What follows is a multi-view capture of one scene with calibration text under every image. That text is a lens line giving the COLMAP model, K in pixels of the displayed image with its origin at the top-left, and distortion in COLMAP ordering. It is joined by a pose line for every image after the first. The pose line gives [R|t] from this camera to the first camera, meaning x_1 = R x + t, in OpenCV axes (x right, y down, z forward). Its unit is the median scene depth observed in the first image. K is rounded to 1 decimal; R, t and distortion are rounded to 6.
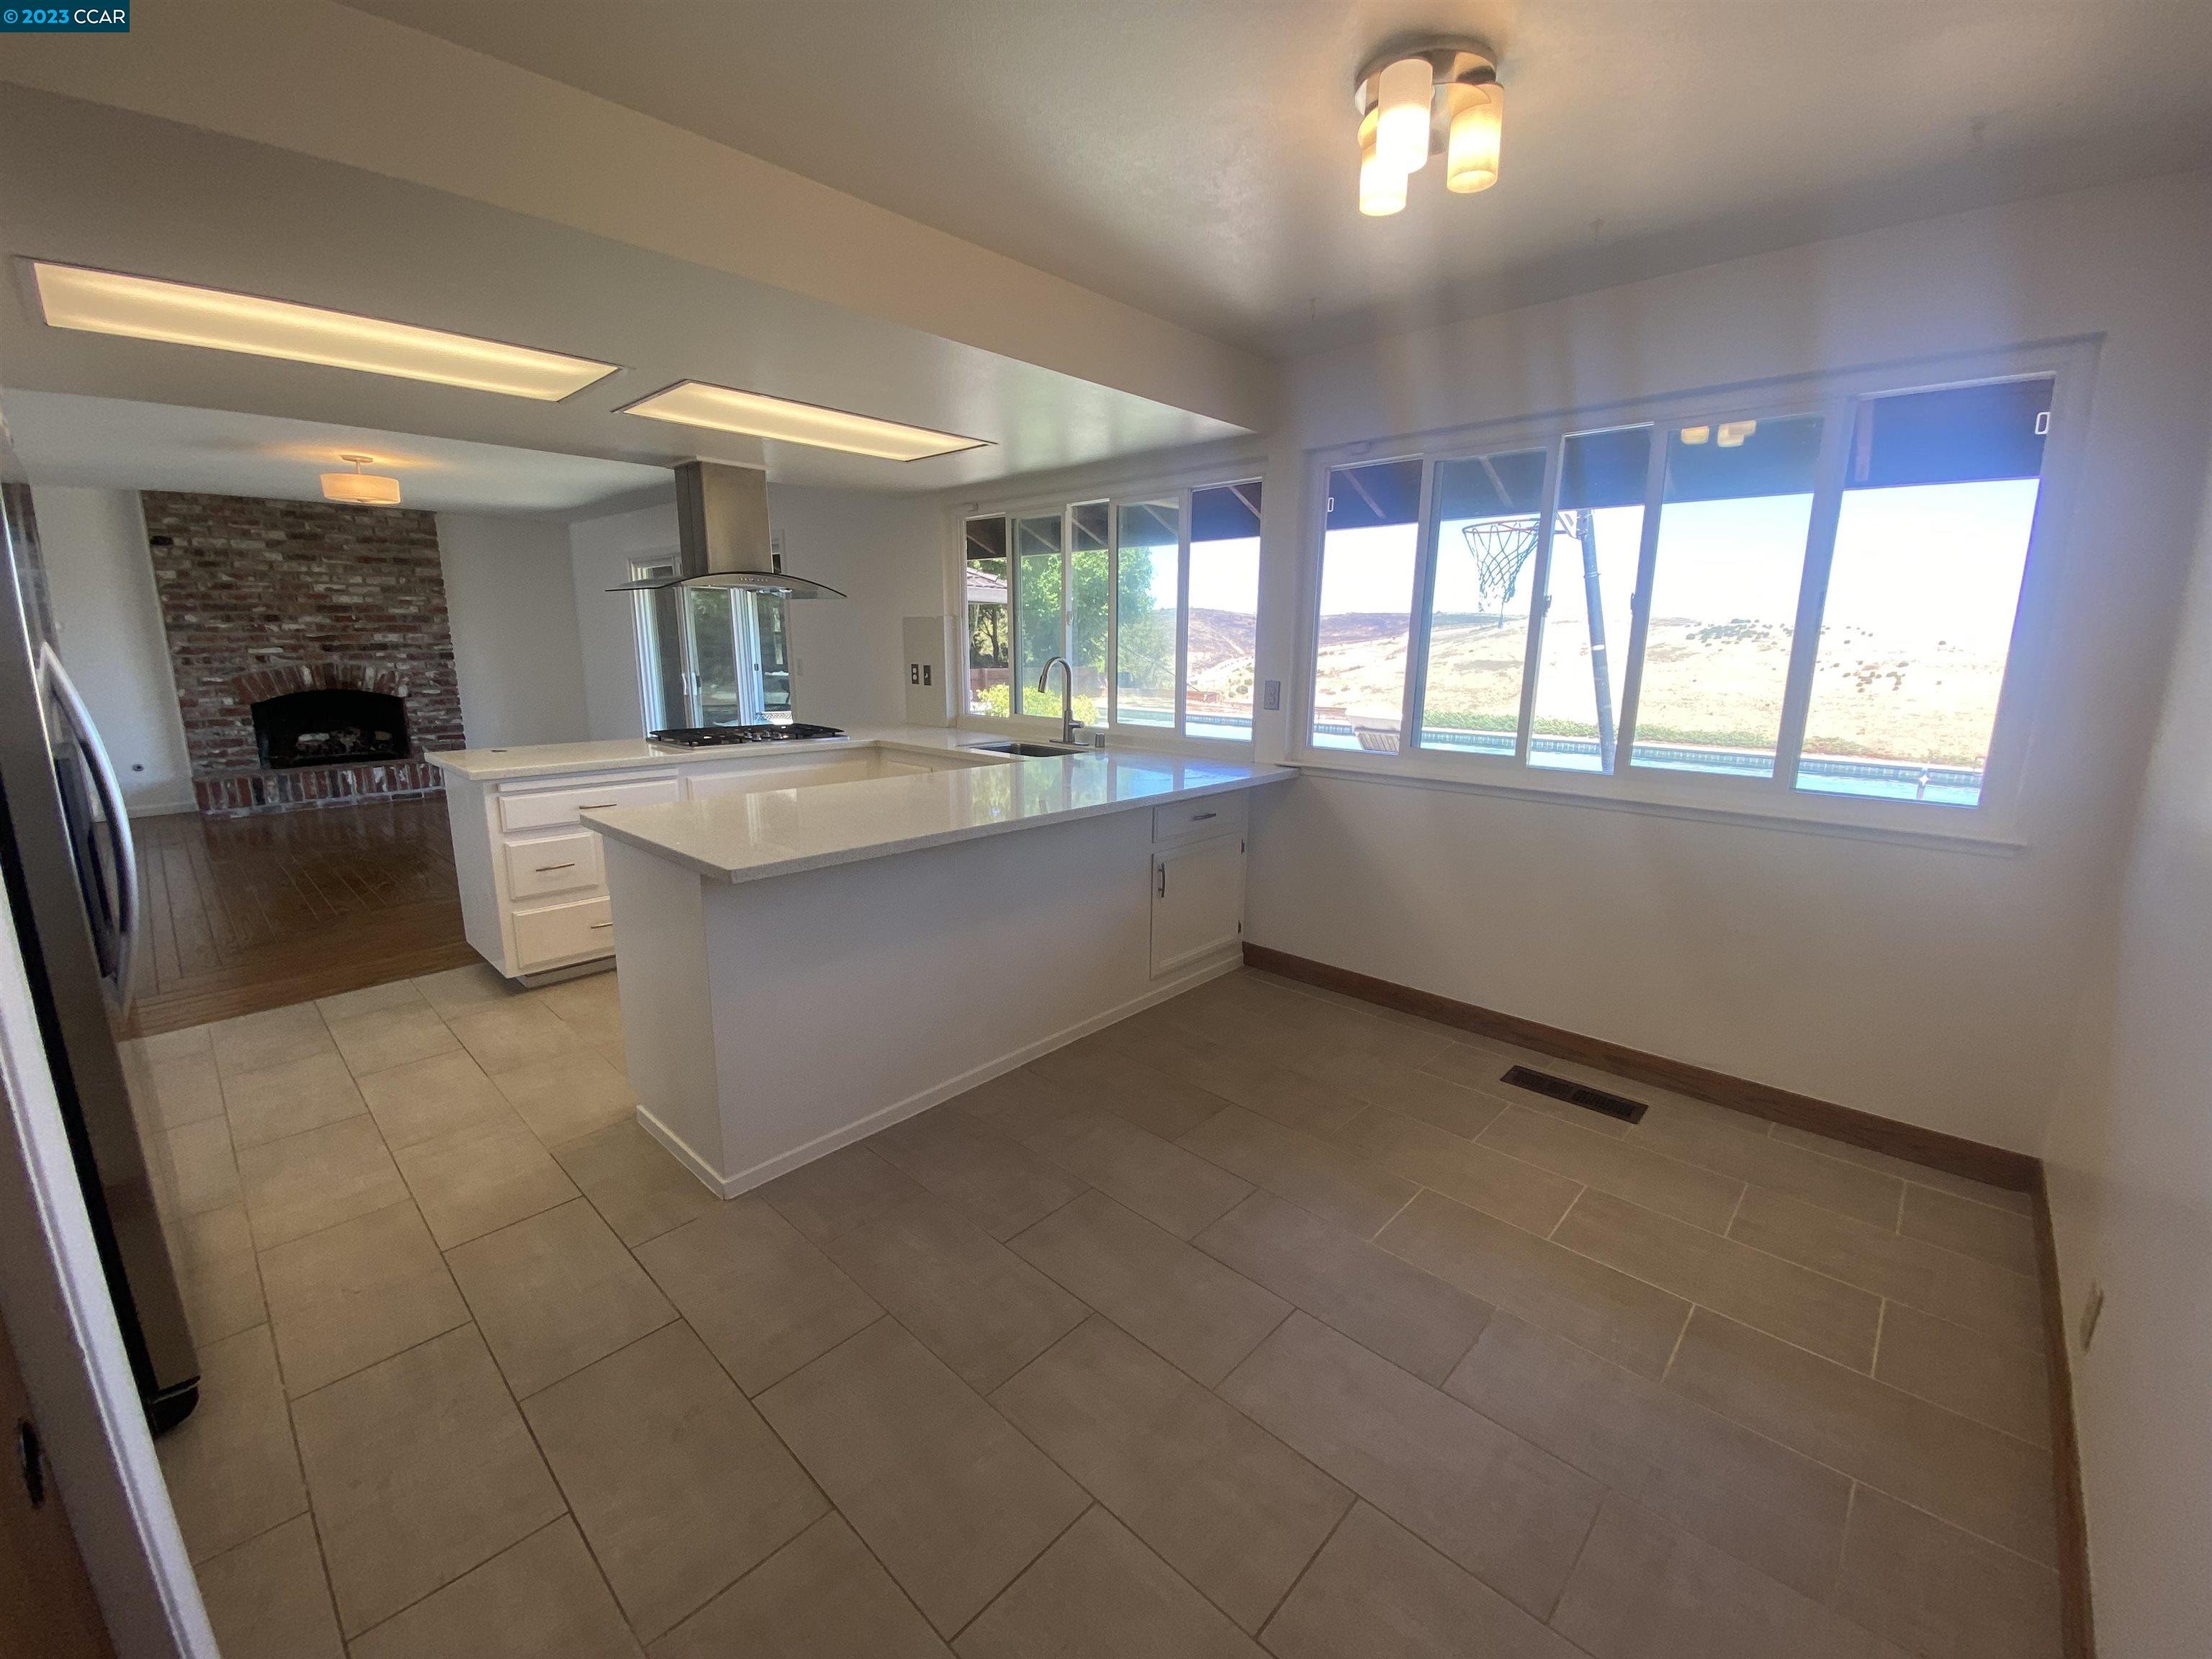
lens RADIAL K [[894.8, 0, 1106.9], [0, 894.8, 827.2], [0, 0, 1]] dist [0.012784, -0.014875]
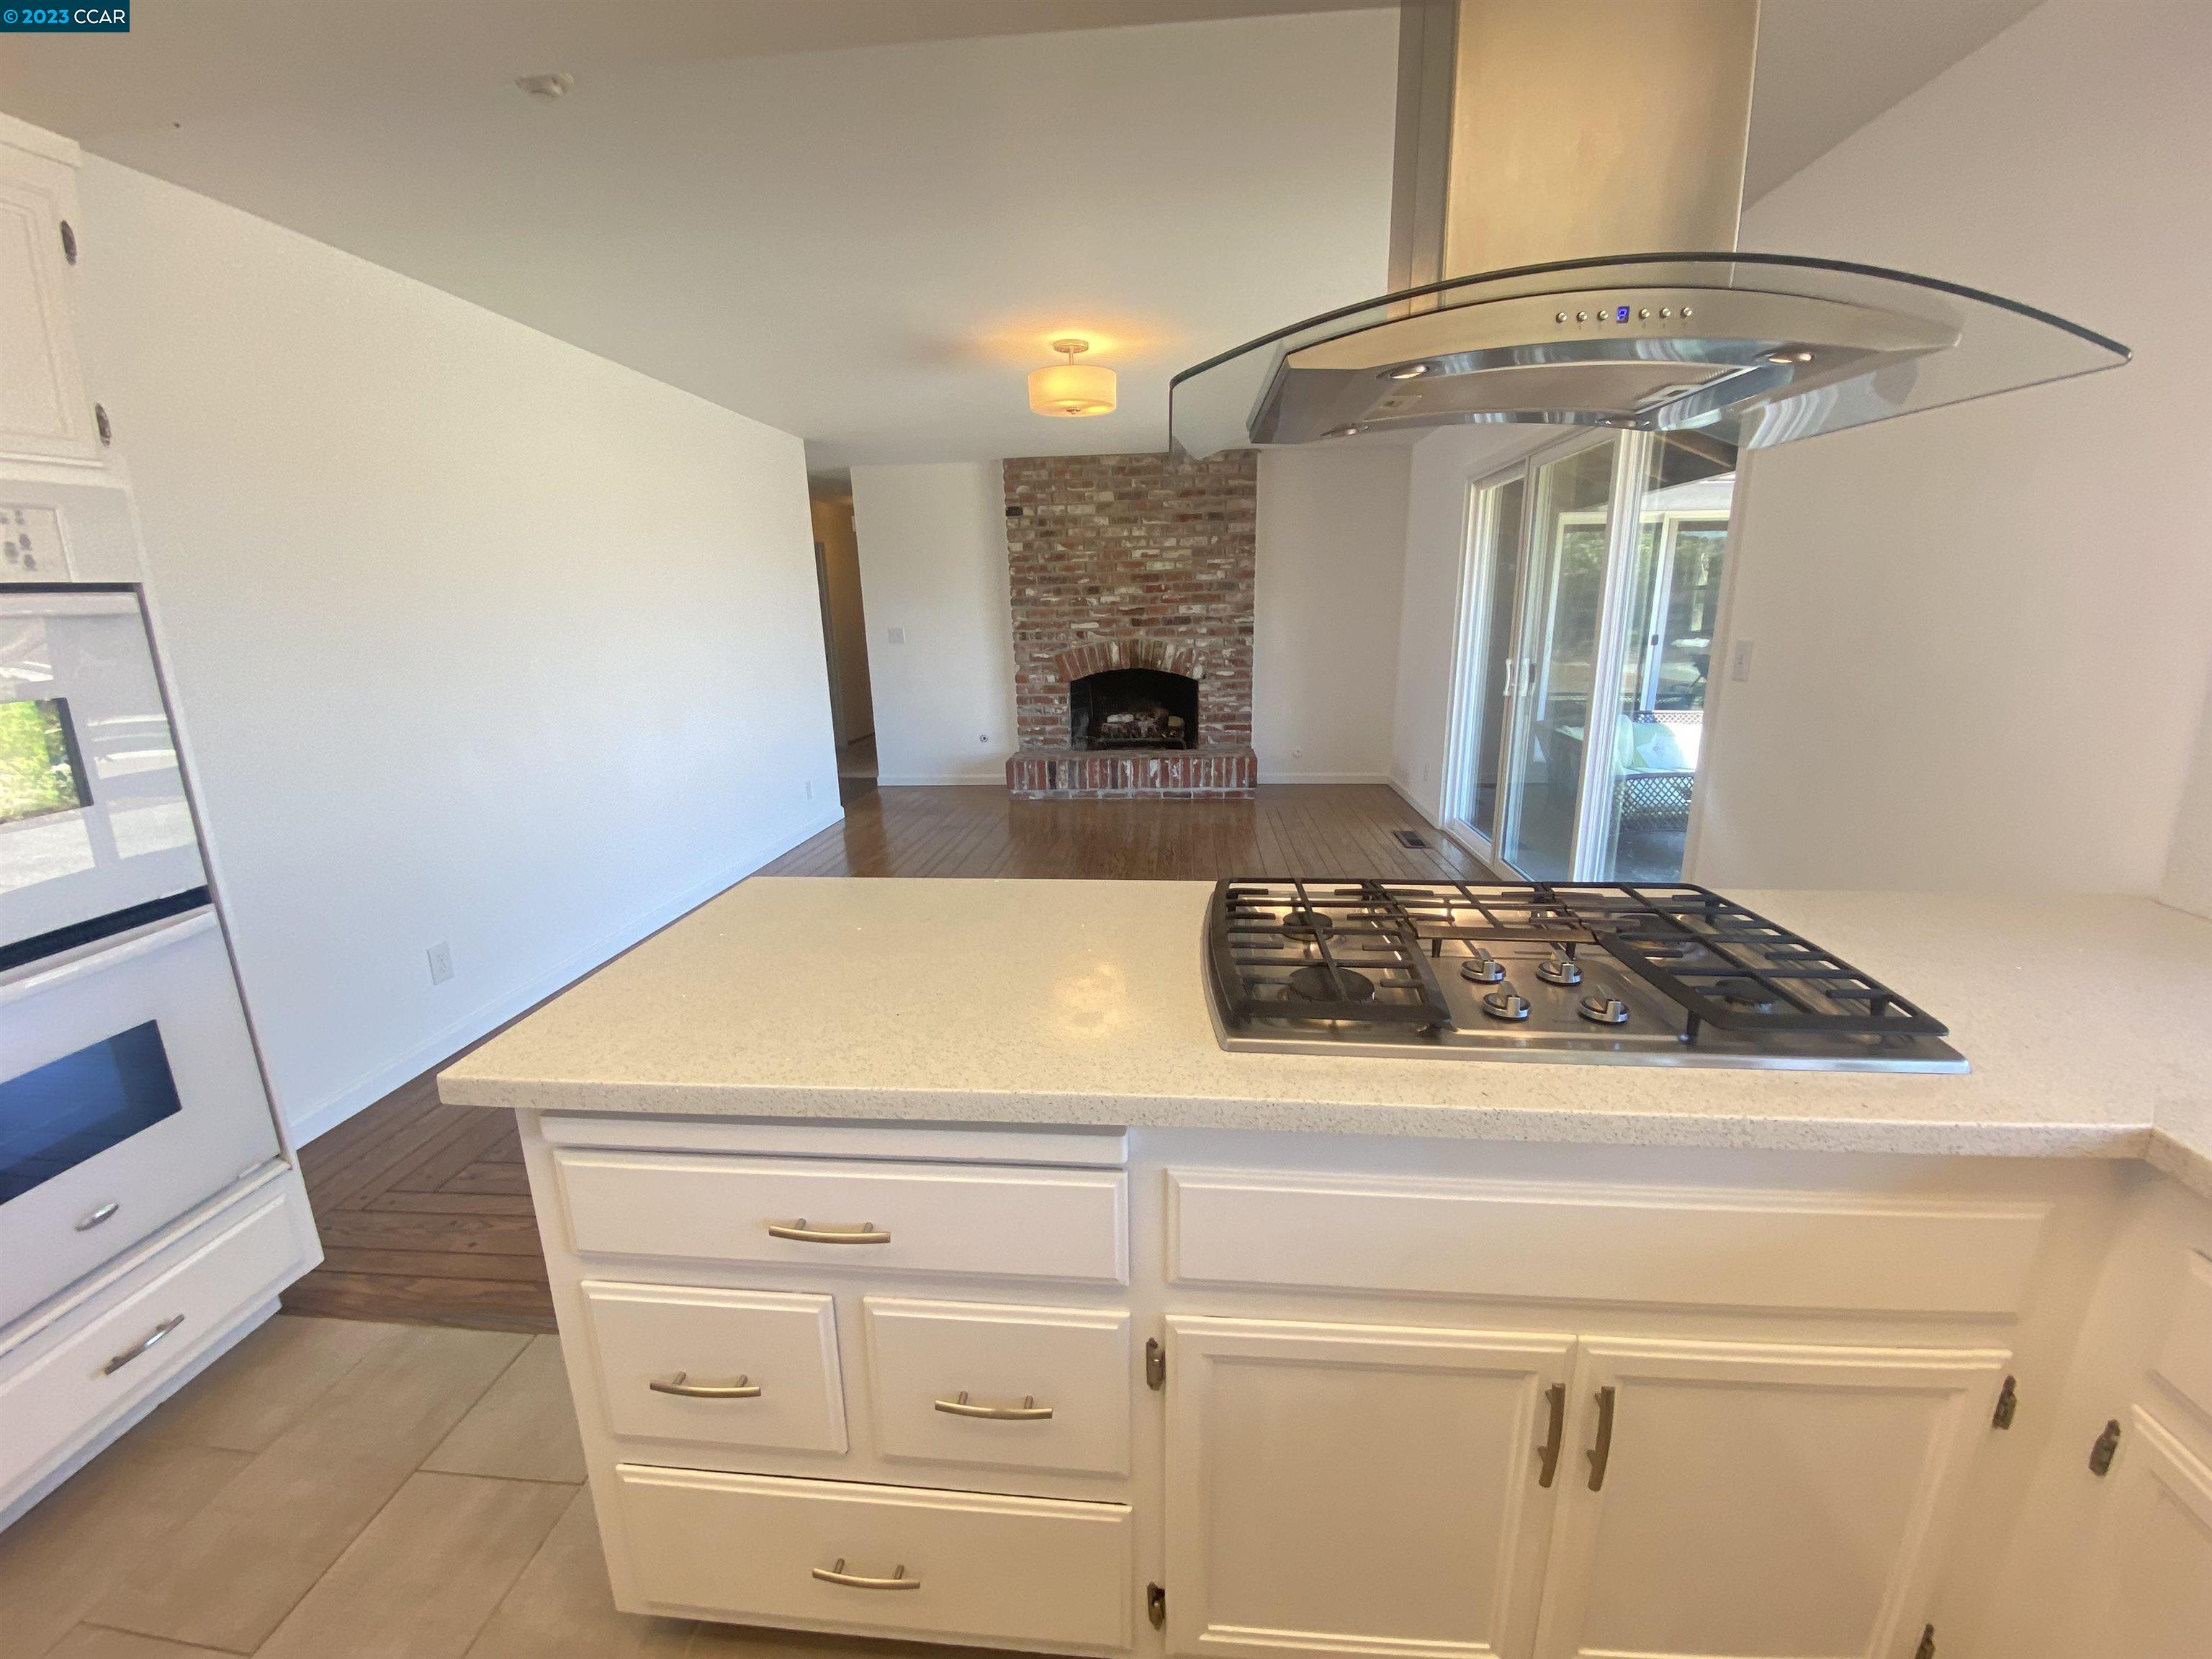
lens RADIAL K [[894.8, 0, 1101.1], [0, 894.8, 841.2], [0, 0, 1]] dist [0.012784, -0.014875]
pose [[0.608435, 0.180499, -0.772805, -0.160686], [-0.138589, 0.982994, 0.120479, -0.089988], [0.781409, 0.033799, 0.623103, 0.433053]]
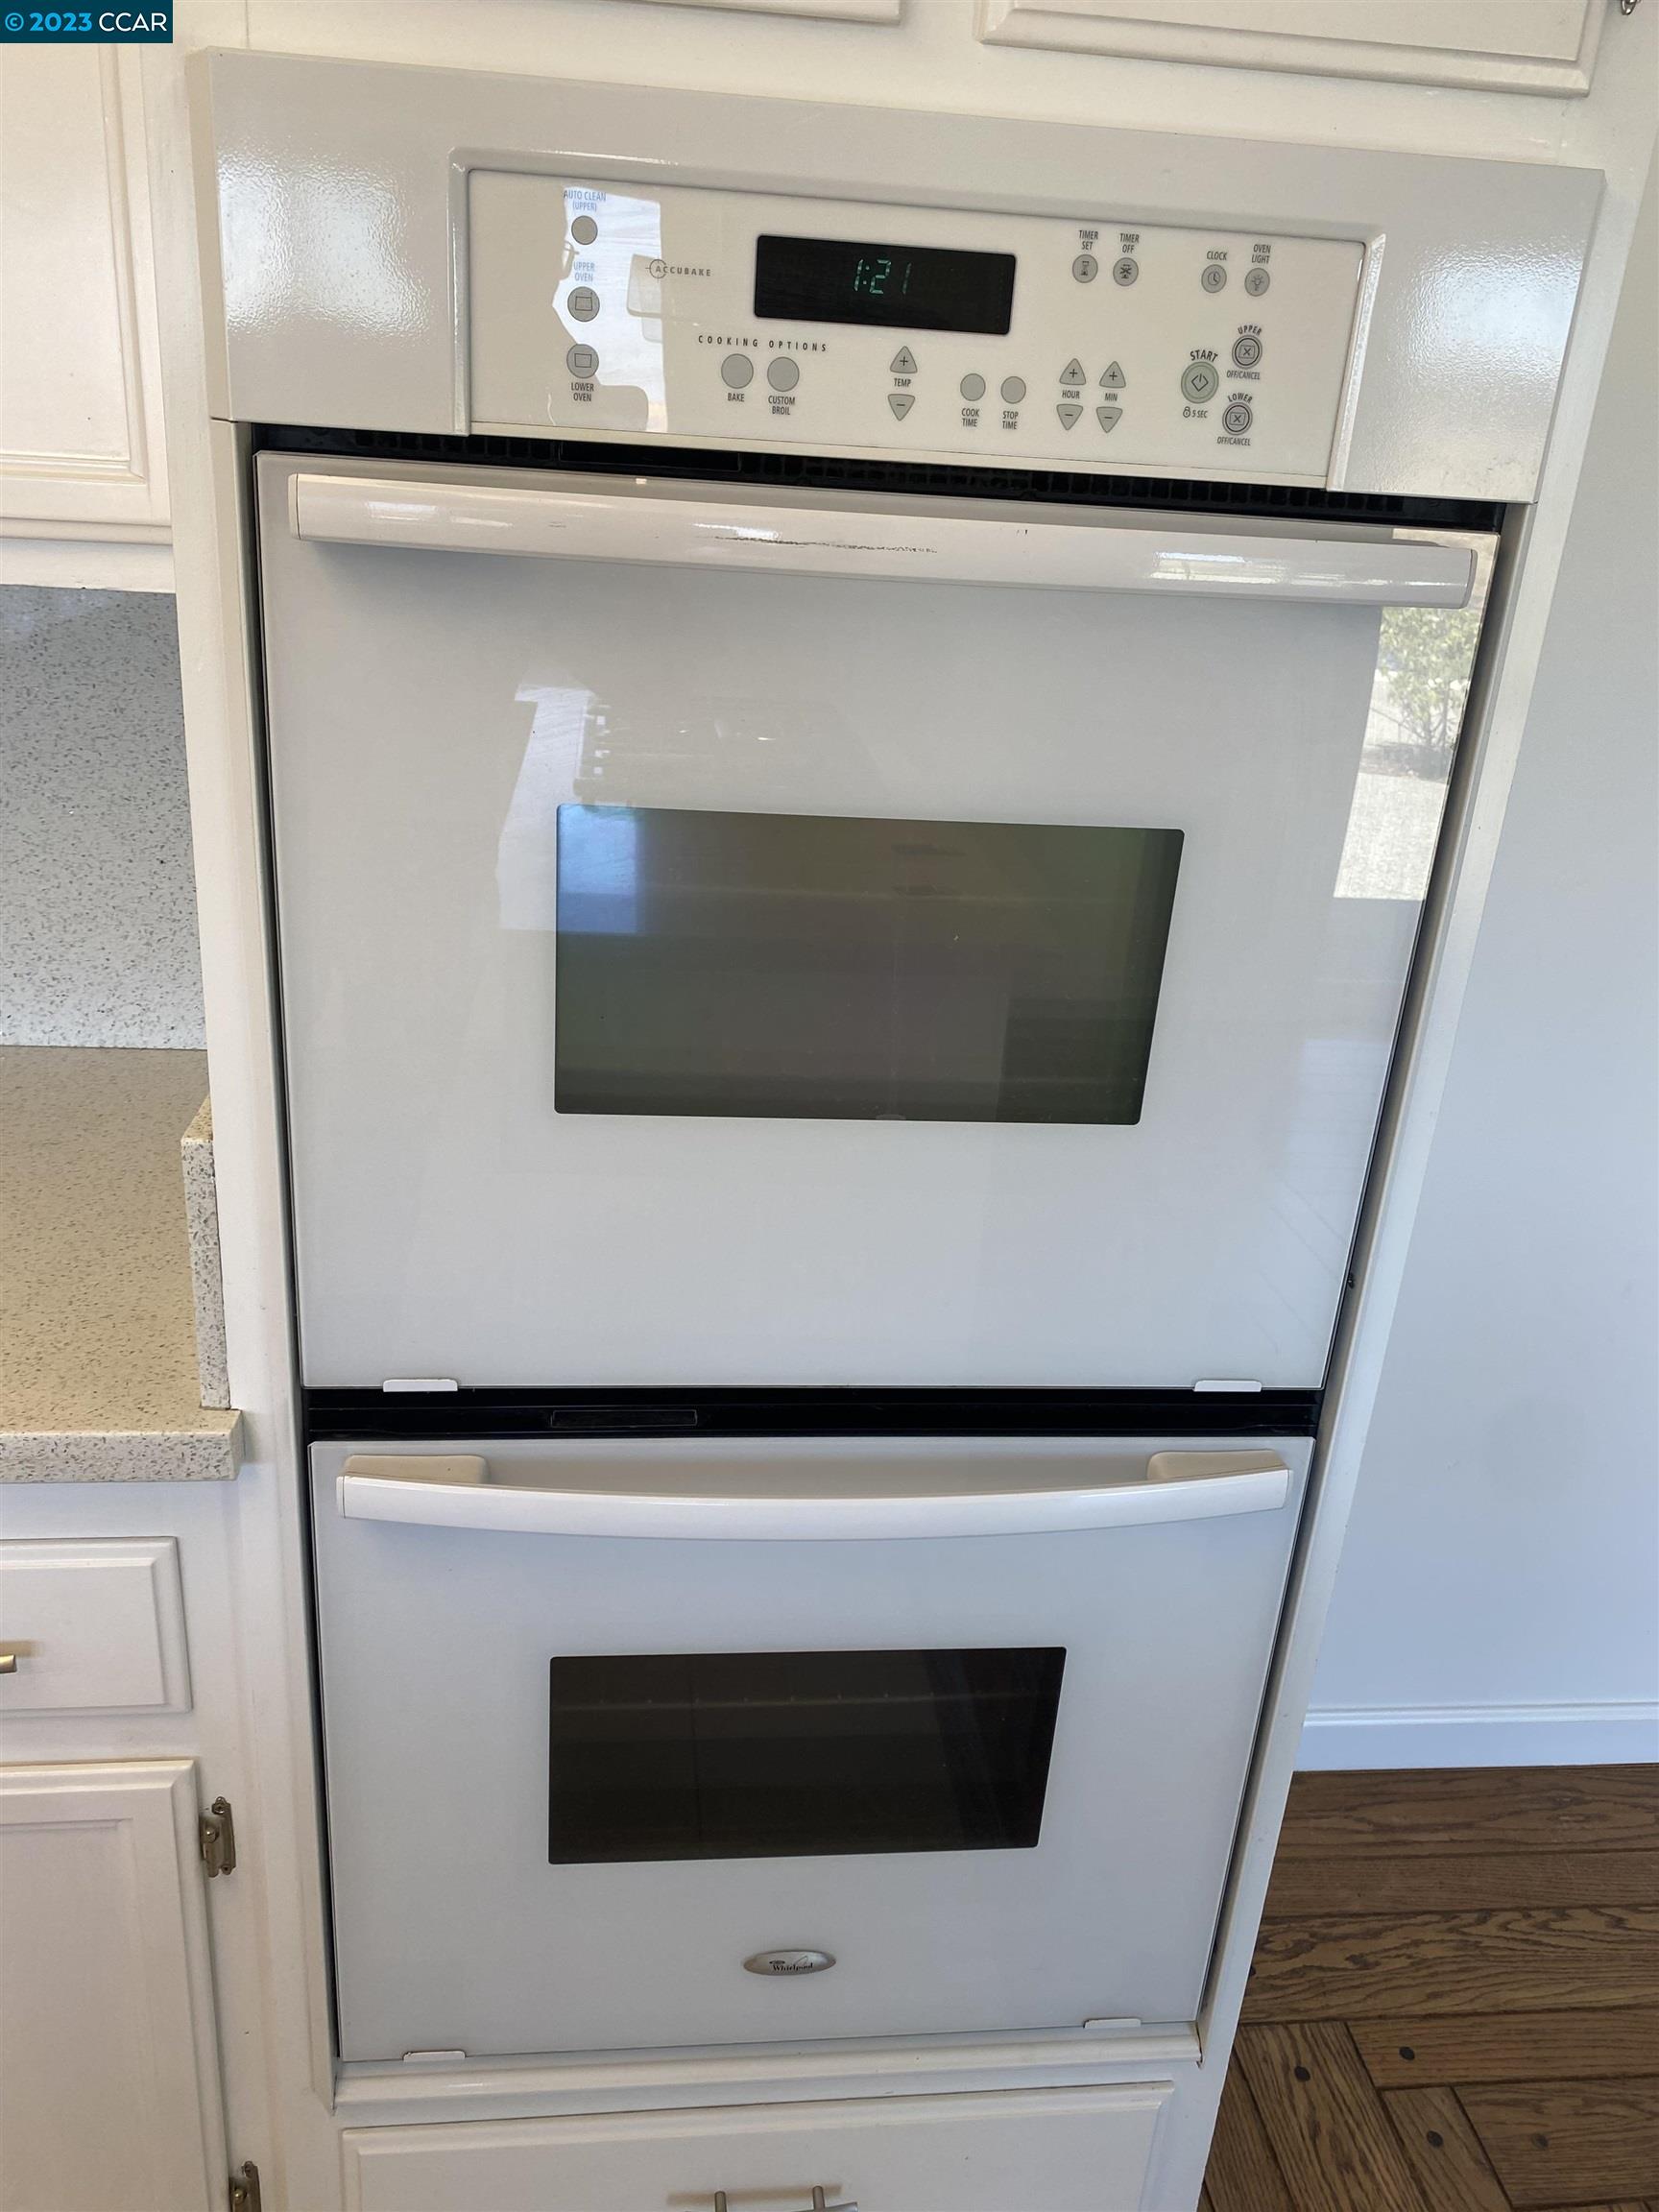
lens RADIAL K [[1741.4, 0, 828.3], [0, 1741.4, 1100.0], [0, 0, 1]] dist [0.000040, 0.001402]
pose [[-0.651800, 0.241609, -0.718876, -0.334103], [-0.223182, 0.844813, 0.486293, -0.105614], [0.724808, 0.477405, -0.496727, 0.429798]]
